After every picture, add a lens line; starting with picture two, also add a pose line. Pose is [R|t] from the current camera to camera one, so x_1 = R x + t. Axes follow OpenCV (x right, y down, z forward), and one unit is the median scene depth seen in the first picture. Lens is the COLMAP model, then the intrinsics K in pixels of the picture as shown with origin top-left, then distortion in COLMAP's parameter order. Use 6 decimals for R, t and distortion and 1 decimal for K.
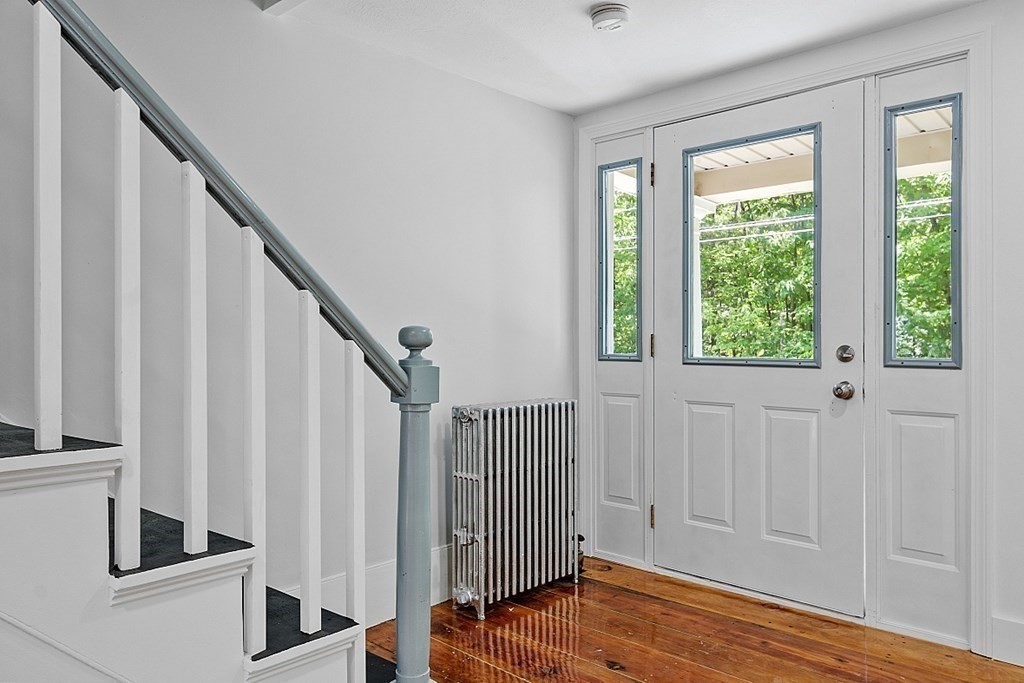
lens RADIAL K [[699.9, 0, 513.7], [0, 699.9, 340.2], [0, 0, 1]] dist [-0.000039, -0.000316]
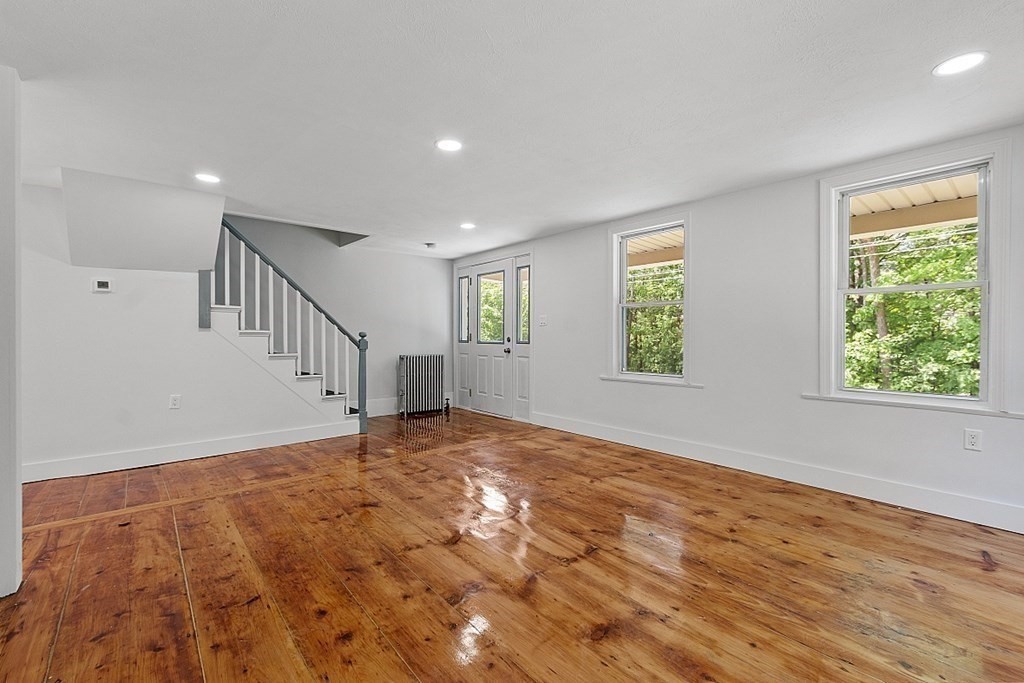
lens RADIAL K [[438.0, 0, 508.8], [0, 438.0, 340.5], [0, 0, 1]] dist [0.000557, 0.000092]
pose [[0.991421, 0.001779, -0.130695, 0.724460], [-0.000797, 0.999971, 0.007564, 0.007429], [0.130705, -0.007395, 0.991394, -1.041305]]
